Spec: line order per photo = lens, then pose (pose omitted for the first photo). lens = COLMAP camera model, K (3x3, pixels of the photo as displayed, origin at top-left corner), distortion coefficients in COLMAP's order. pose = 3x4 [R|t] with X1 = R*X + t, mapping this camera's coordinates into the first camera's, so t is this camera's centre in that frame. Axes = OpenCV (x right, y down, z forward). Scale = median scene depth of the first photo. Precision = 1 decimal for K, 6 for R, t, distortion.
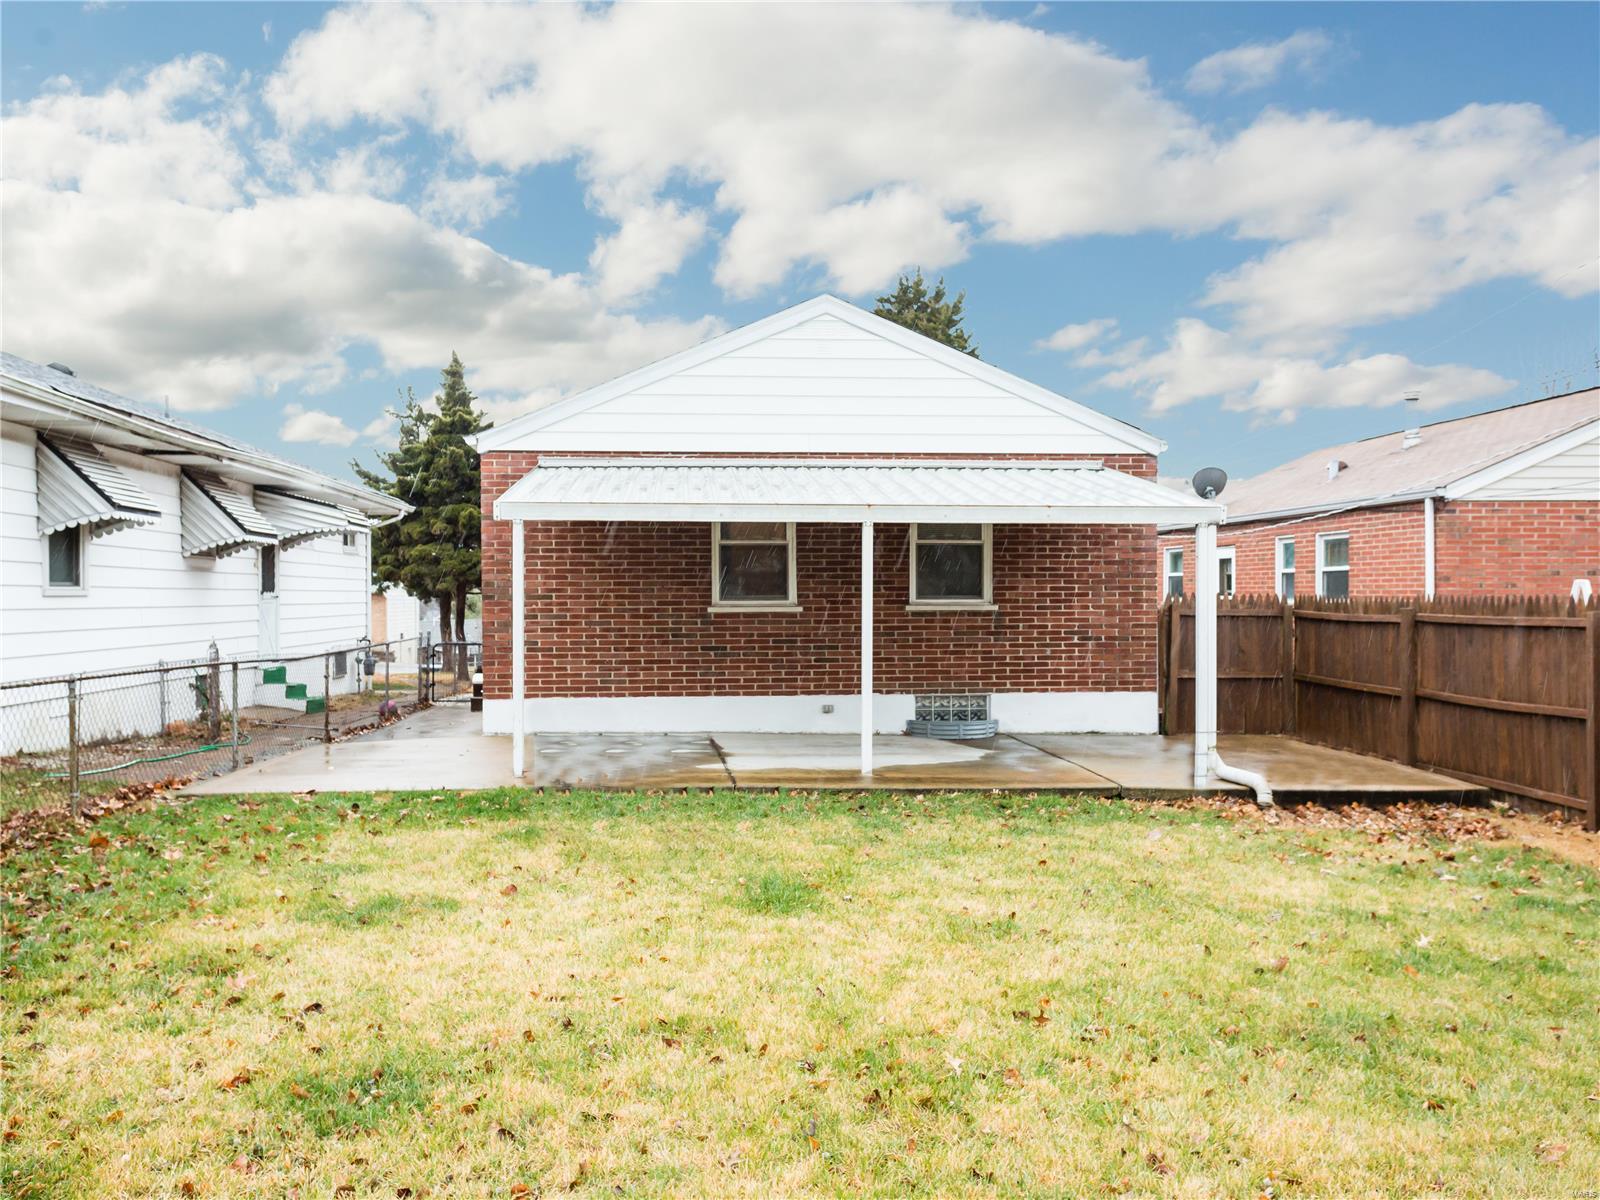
lens RADIAL K [[1210.3, 0, 800.0], [0, 1210.3, 600.0], [0, 0, 1]] dist [-0.004894, -0.001142]
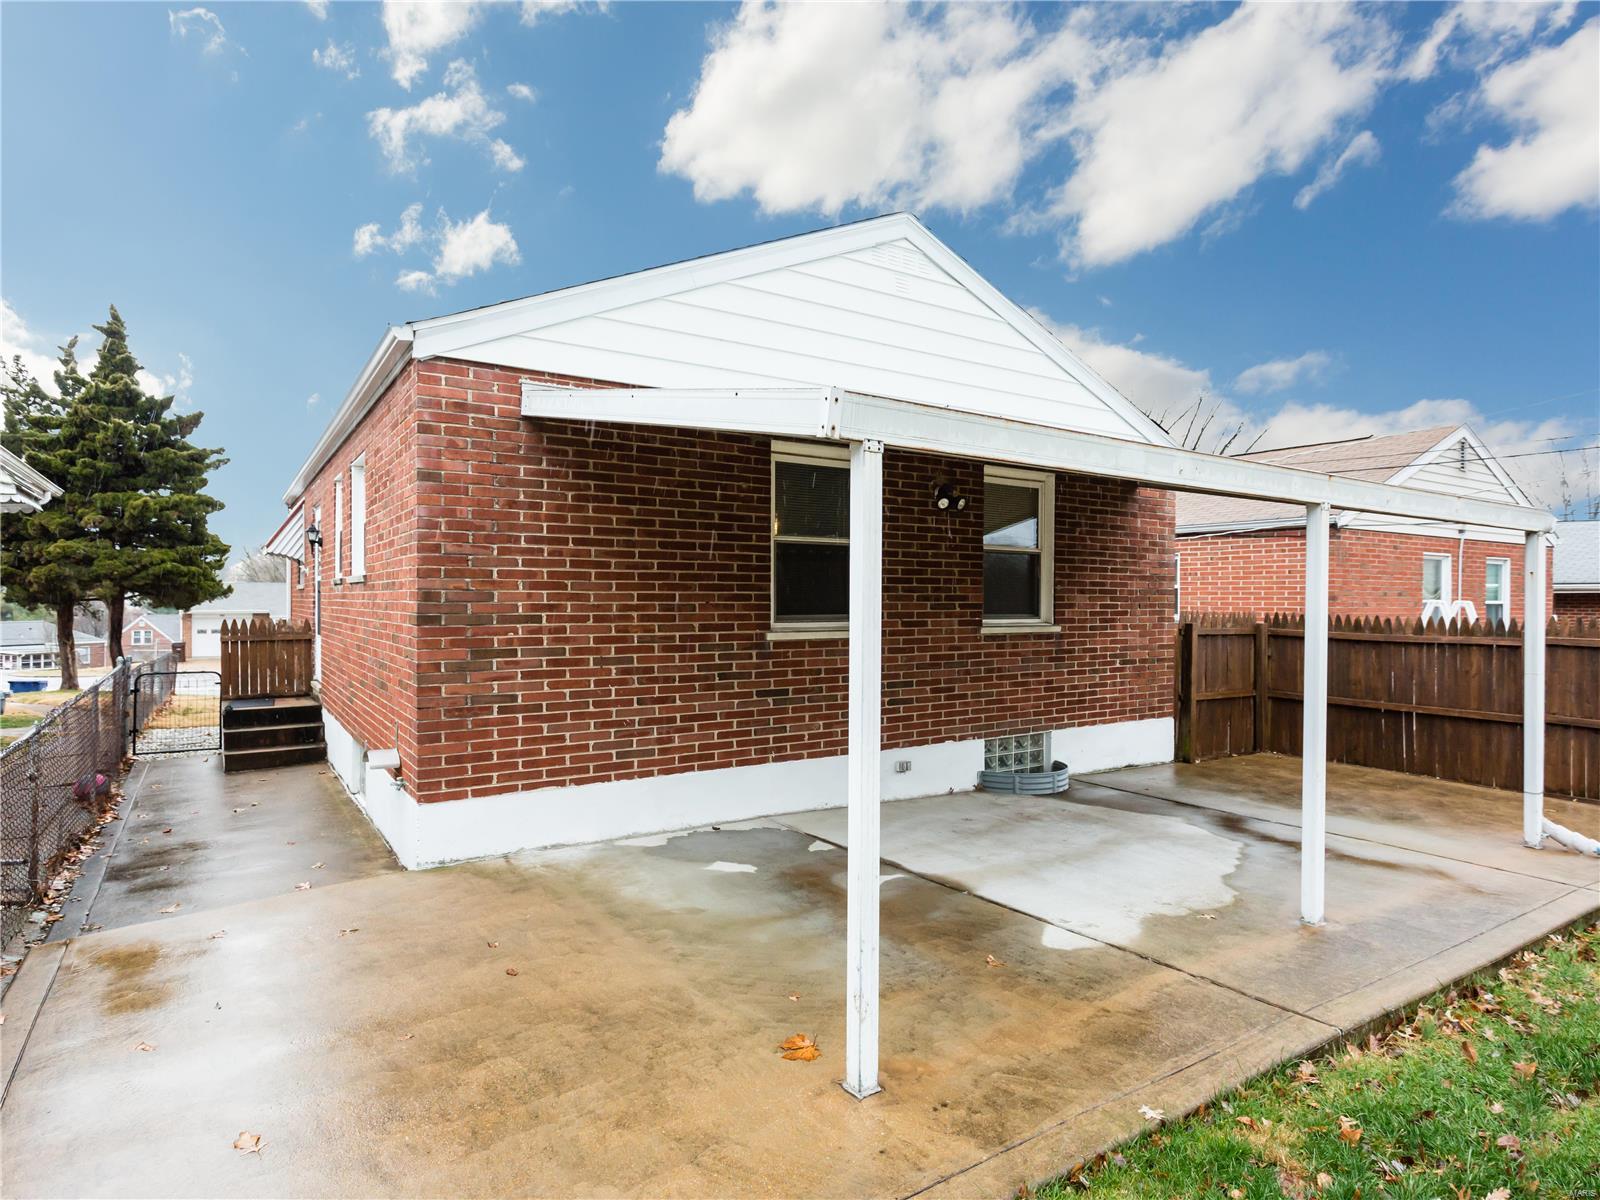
lens RADIAL K [[880.2, 0, 807.7], [0, 880.2, 599.0], [0, 0, 1]] dist [-0.021203, 0.012489]
pose [[0.891451, 0.007309, 0.453058, -0.278468], [-0.004225, 0.999960, -0.007820, -0.009163], [-0.453097, 0.005058, 0.891447, 0.547882]]
